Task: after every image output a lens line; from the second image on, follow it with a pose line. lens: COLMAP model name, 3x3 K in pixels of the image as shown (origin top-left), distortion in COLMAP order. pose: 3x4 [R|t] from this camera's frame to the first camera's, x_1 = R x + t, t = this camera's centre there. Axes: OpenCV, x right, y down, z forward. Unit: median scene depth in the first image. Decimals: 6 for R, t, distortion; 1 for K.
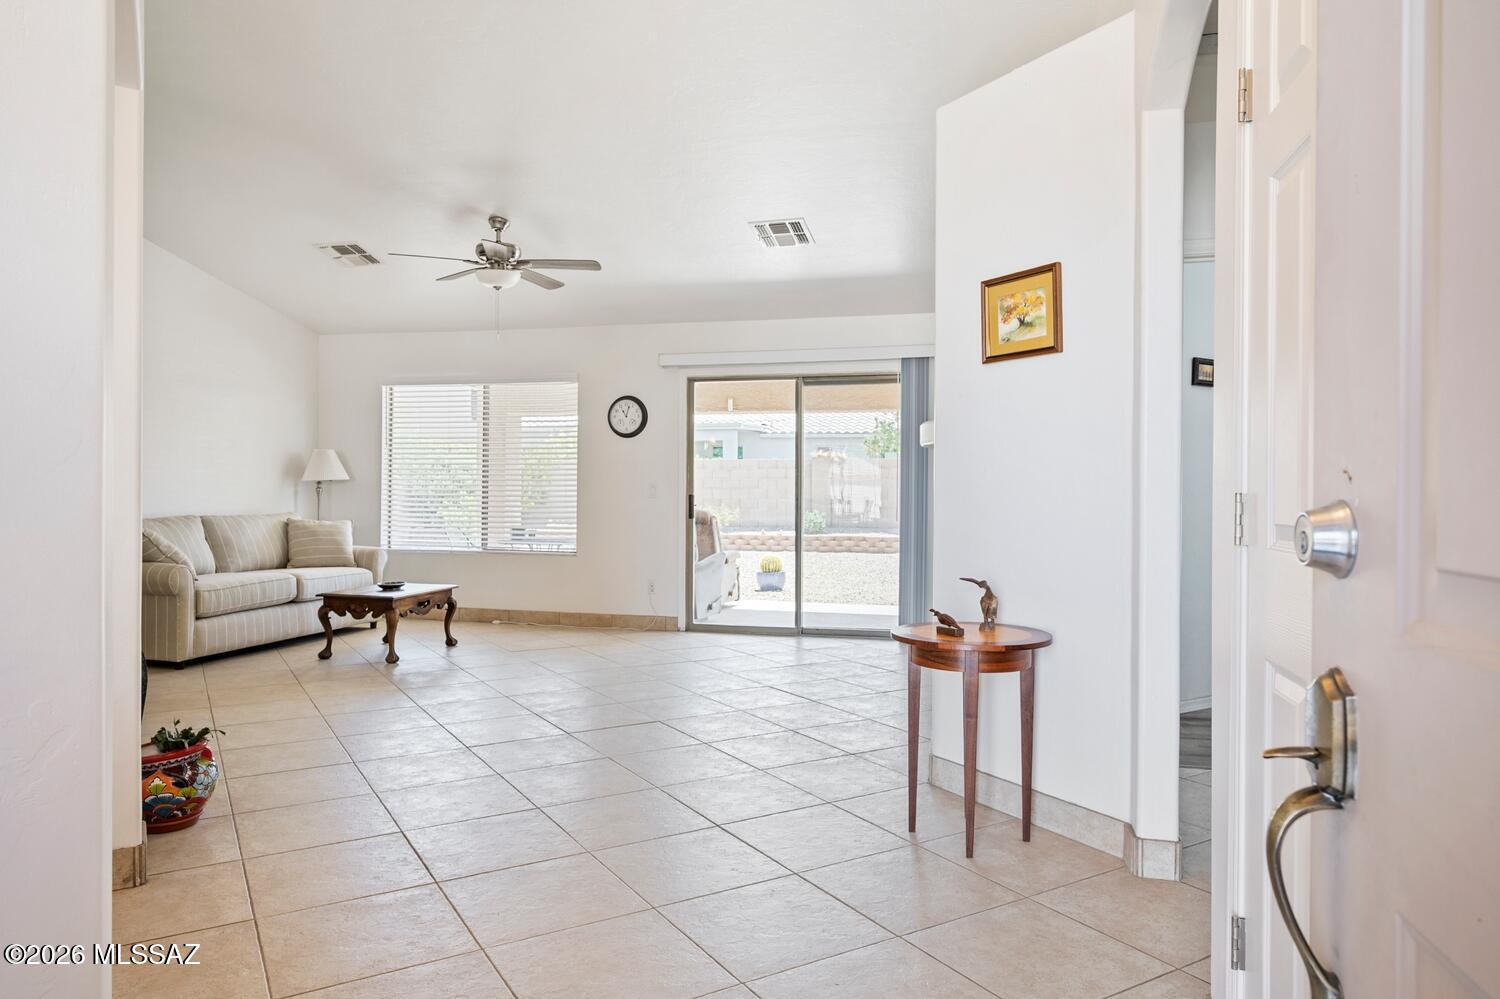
lens RADIAL K [[973.6, 0, 751.7], [0, 973.6, 496.9], [0, 0, 1]] dist [0.005002, -0.002399]
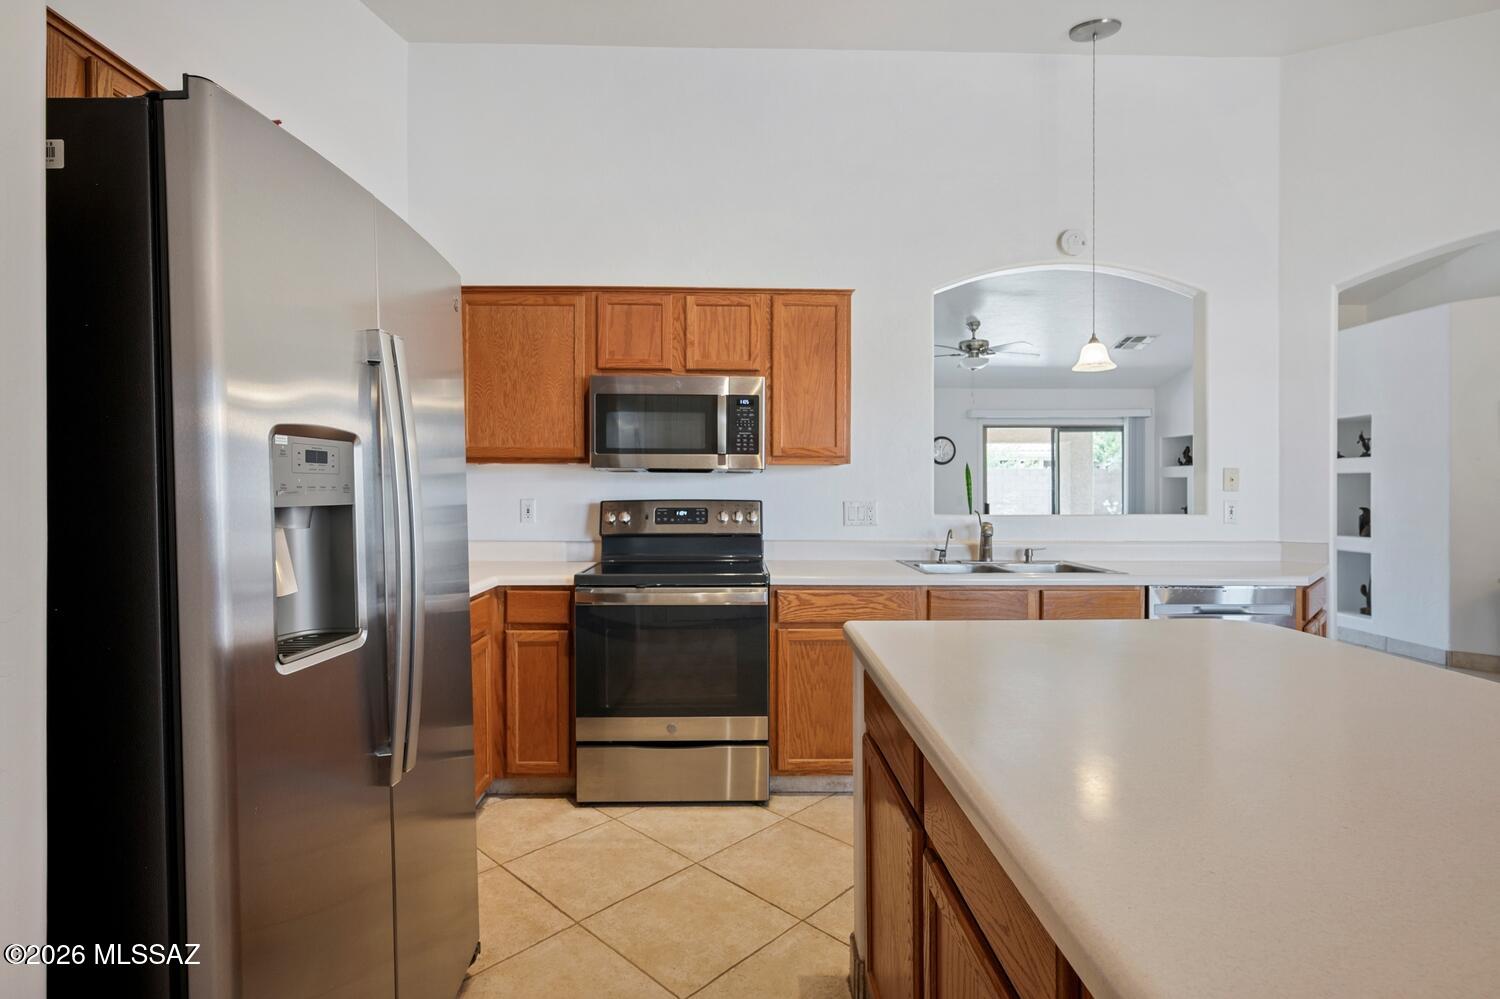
lens RADIAL K [[723.8, 0, 747.7], [0, 723.8, 494.9], [0, 0, 1]] dist [-0.003568, 0.002415]
pose [[0.966027, -0.009061, 0.258283, -0.726509], [0.007264, 0.999942, 0.007909, -0.026914], [-0.258340, -0.005764, 0.966037, 0.011839]]
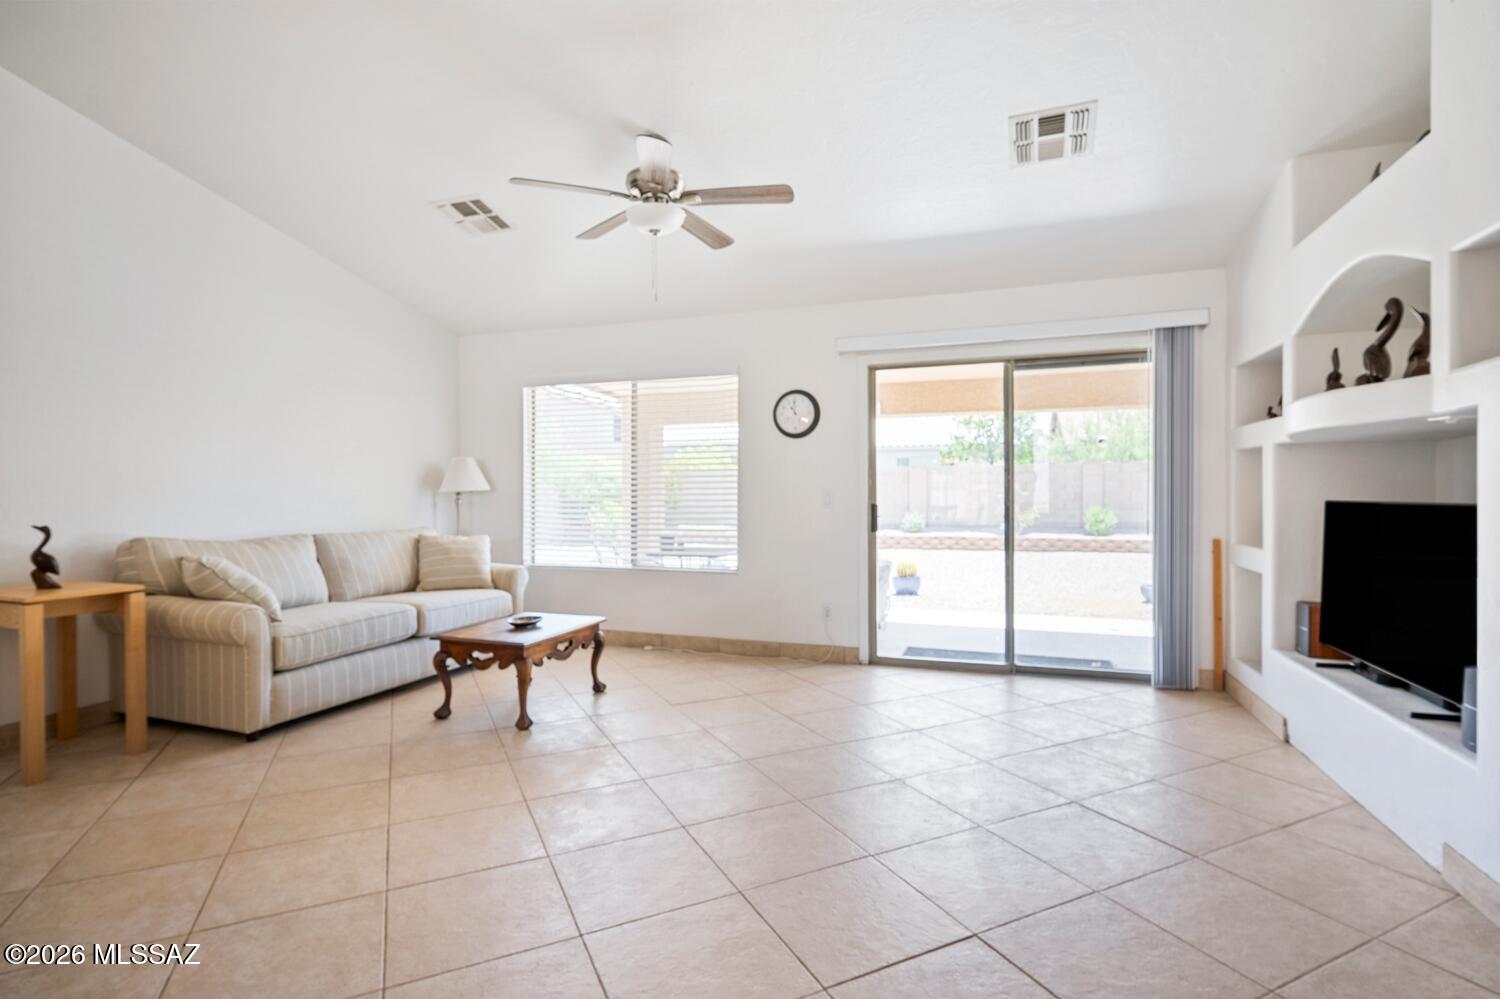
lens RADIAL K [[723.8, 0, 754.3], [0, 723.8, 503.9], [0, 0, 1]] dist [-0.003568, 0.002415]
pose [[0.996131, -0.008194, -0.087493, -0.113582], [0.008795, 0.999940, 0.006482, -0.007485], [0.087435, -0.007226, 0.996144, 0.372860]]
